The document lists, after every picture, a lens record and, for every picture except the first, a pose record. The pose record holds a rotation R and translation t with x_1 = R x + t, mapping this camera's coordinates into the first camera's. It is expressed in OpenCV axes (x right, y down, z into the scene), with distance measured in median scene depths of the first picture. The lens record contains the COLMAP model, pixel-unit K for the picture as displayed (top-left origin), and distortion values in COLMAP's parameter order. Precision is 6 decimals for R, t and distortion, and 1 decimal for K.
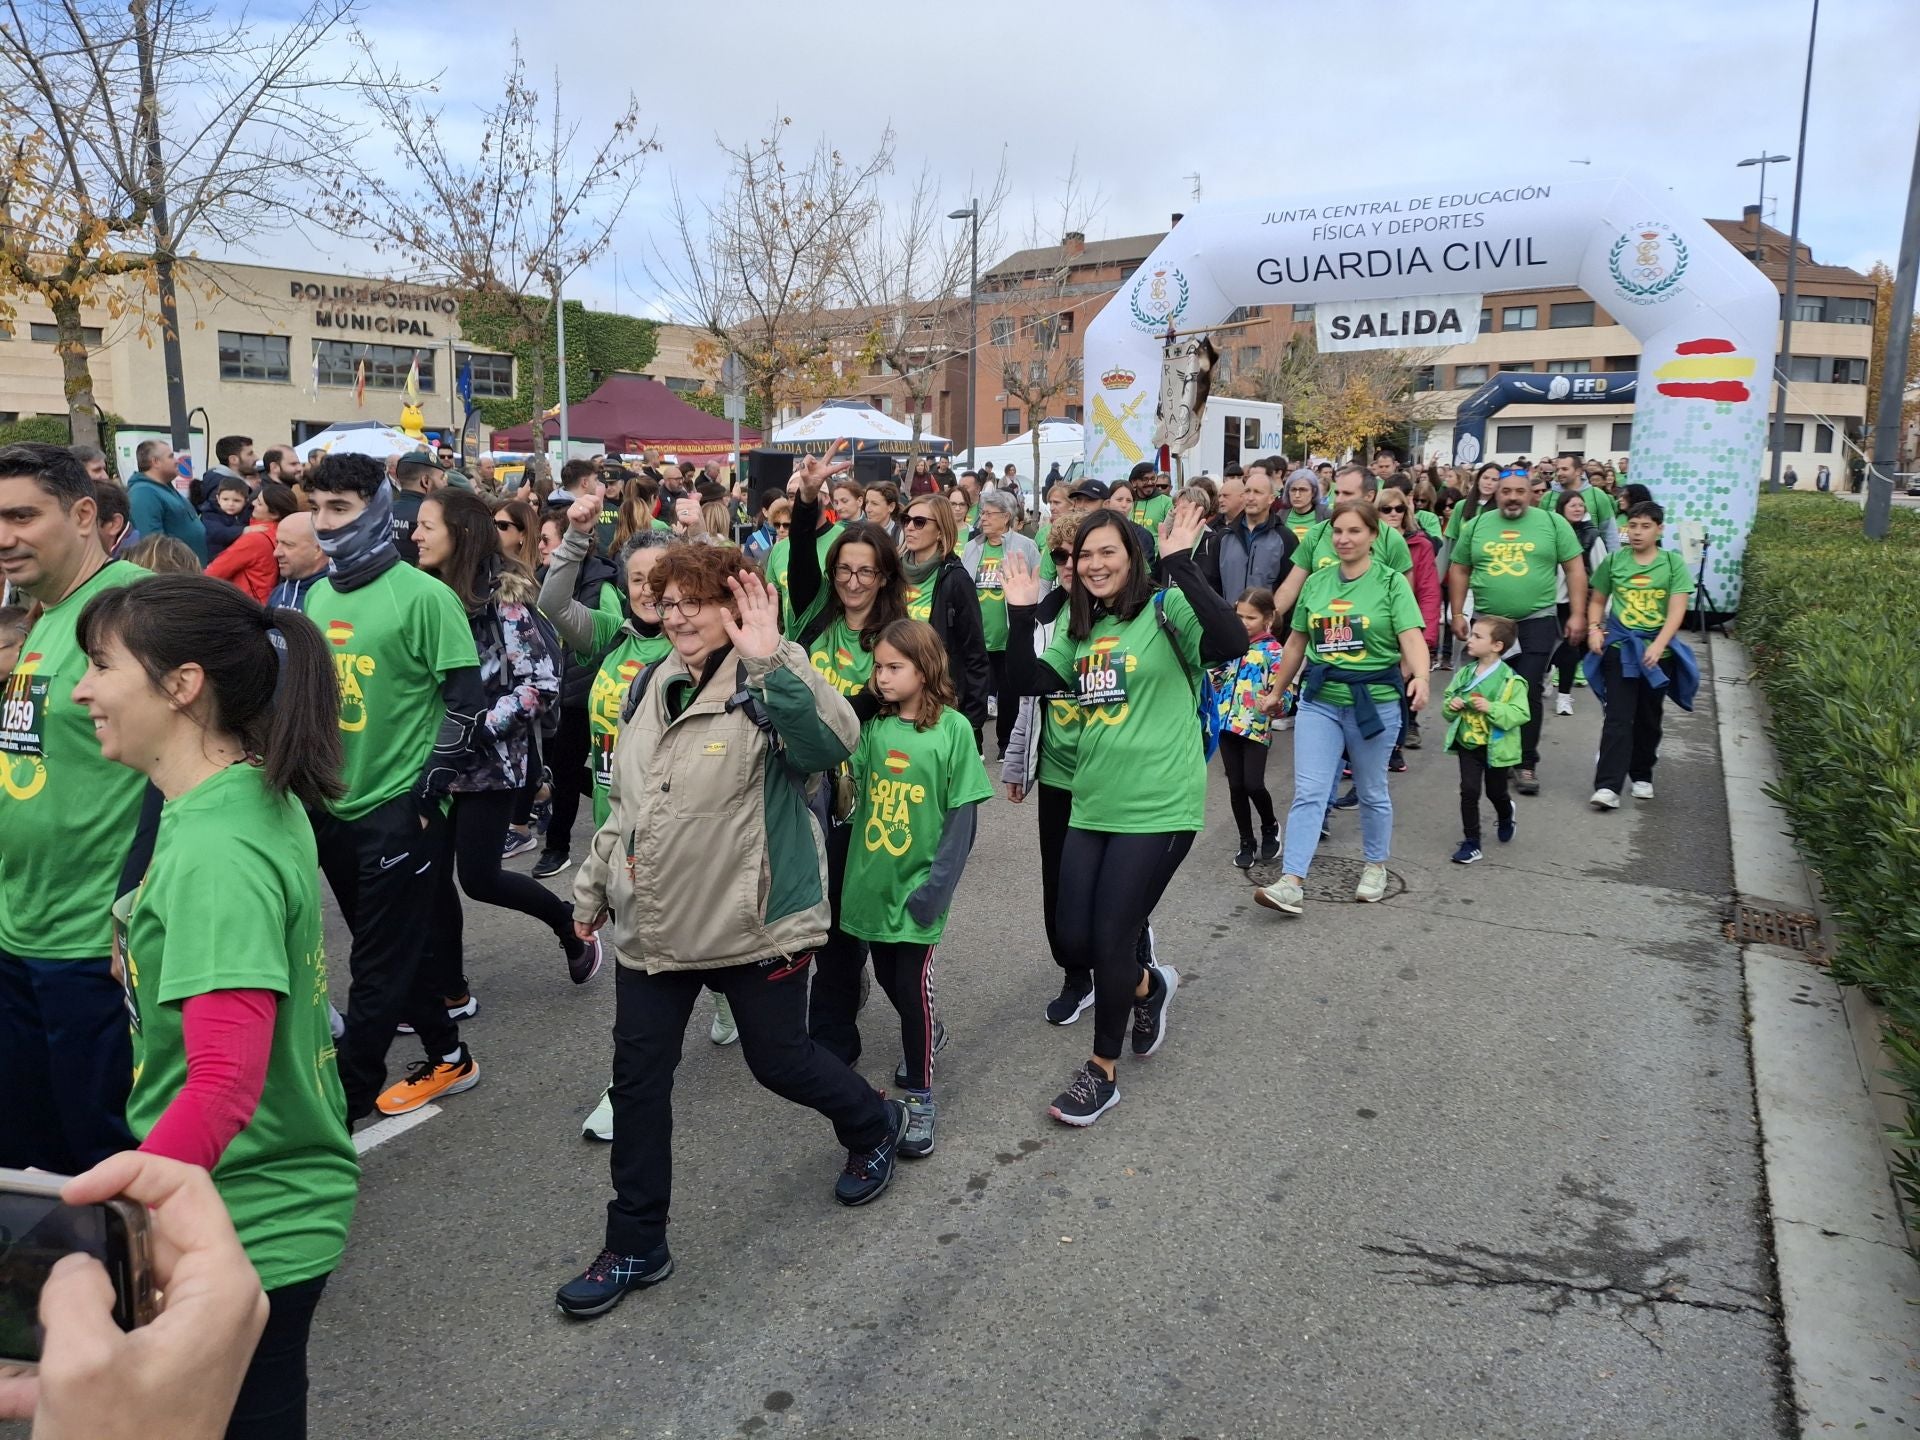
lens RADIAL K [[1403.6, 0, 944.8], [0, 1403.6, 706.2], [0, 0, 1]] dist [0.016769, -0.038870]
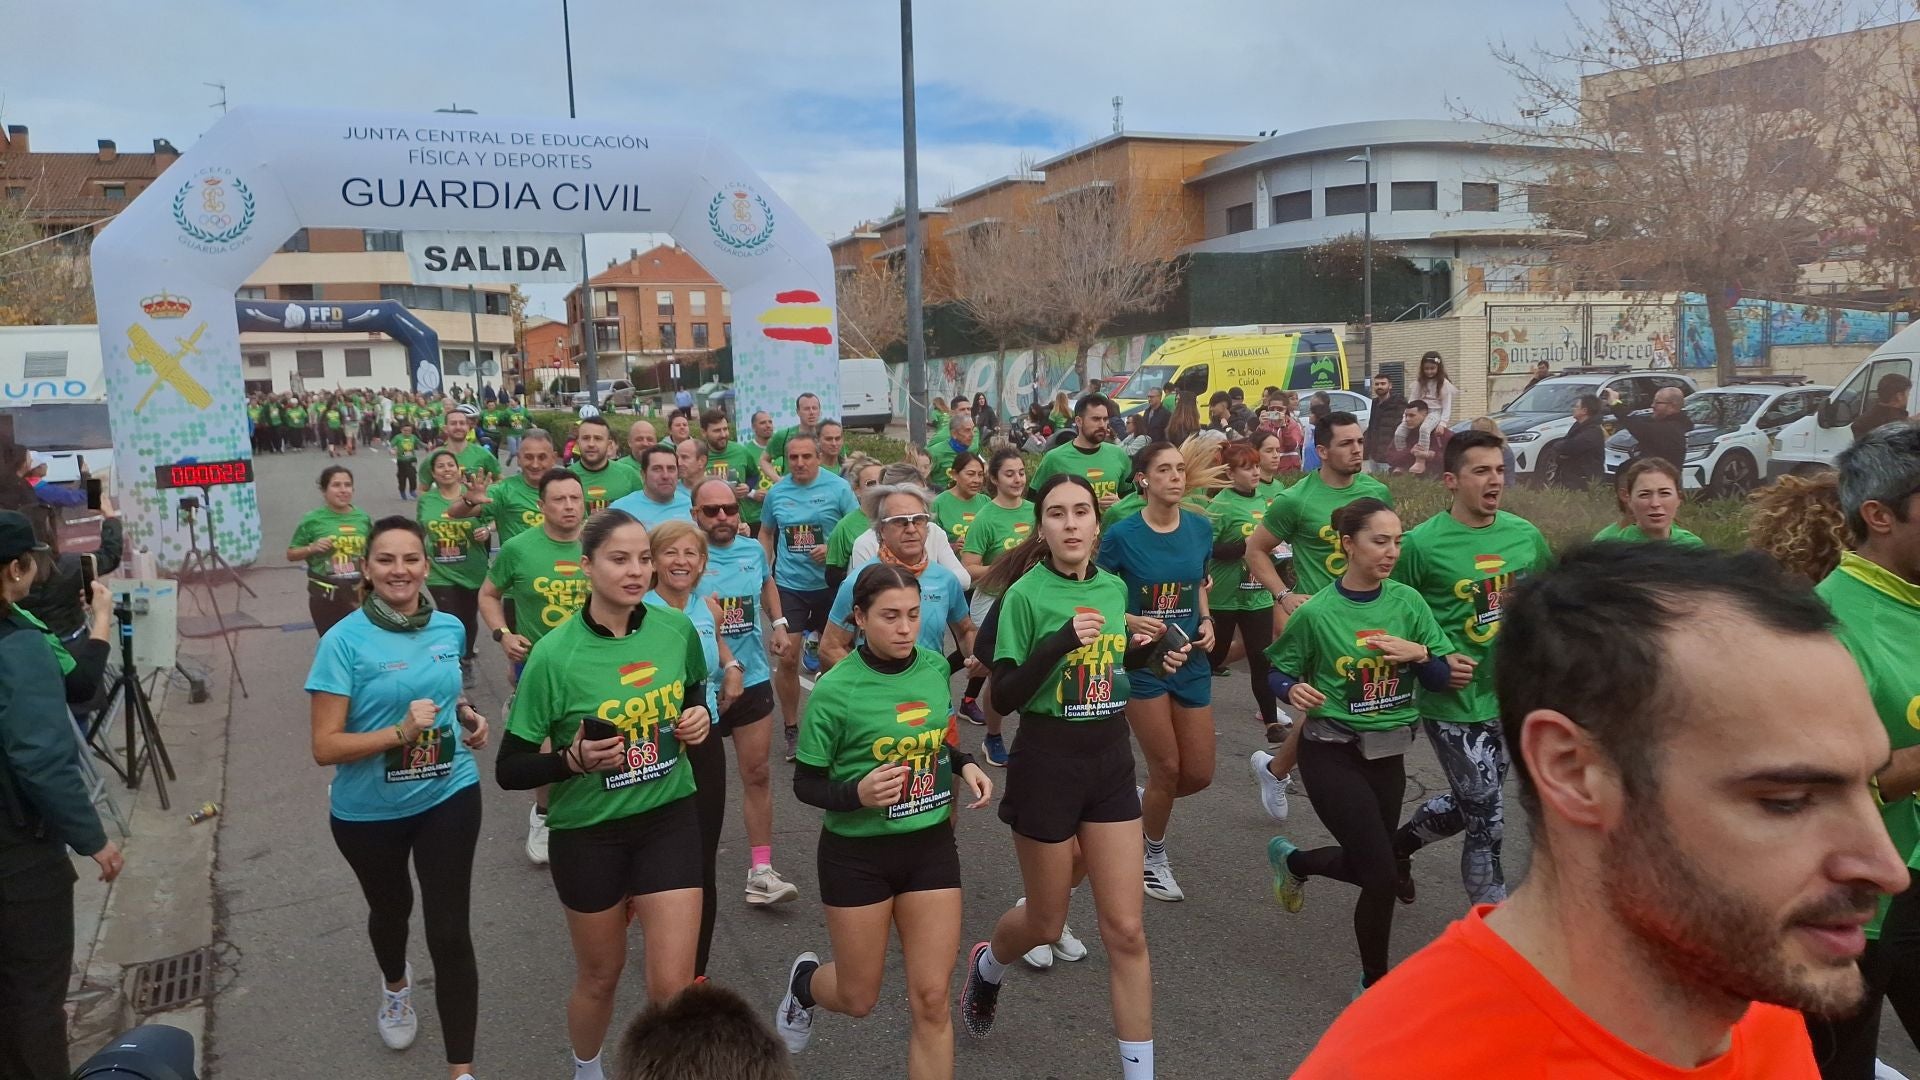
lens RADIAL K [[1415.7, 0, 976.1], [0, 1415.7, 525.9], [0, 0, 1]] dist [0.010867, -0.061776]
pose [[0.581317, -0.098496, 0.807694, -0.292571], [0.157016, 0.987568, 0.007423, -0.052202], [-0.798384, 0.122506, 0.589556, 0.208087]]
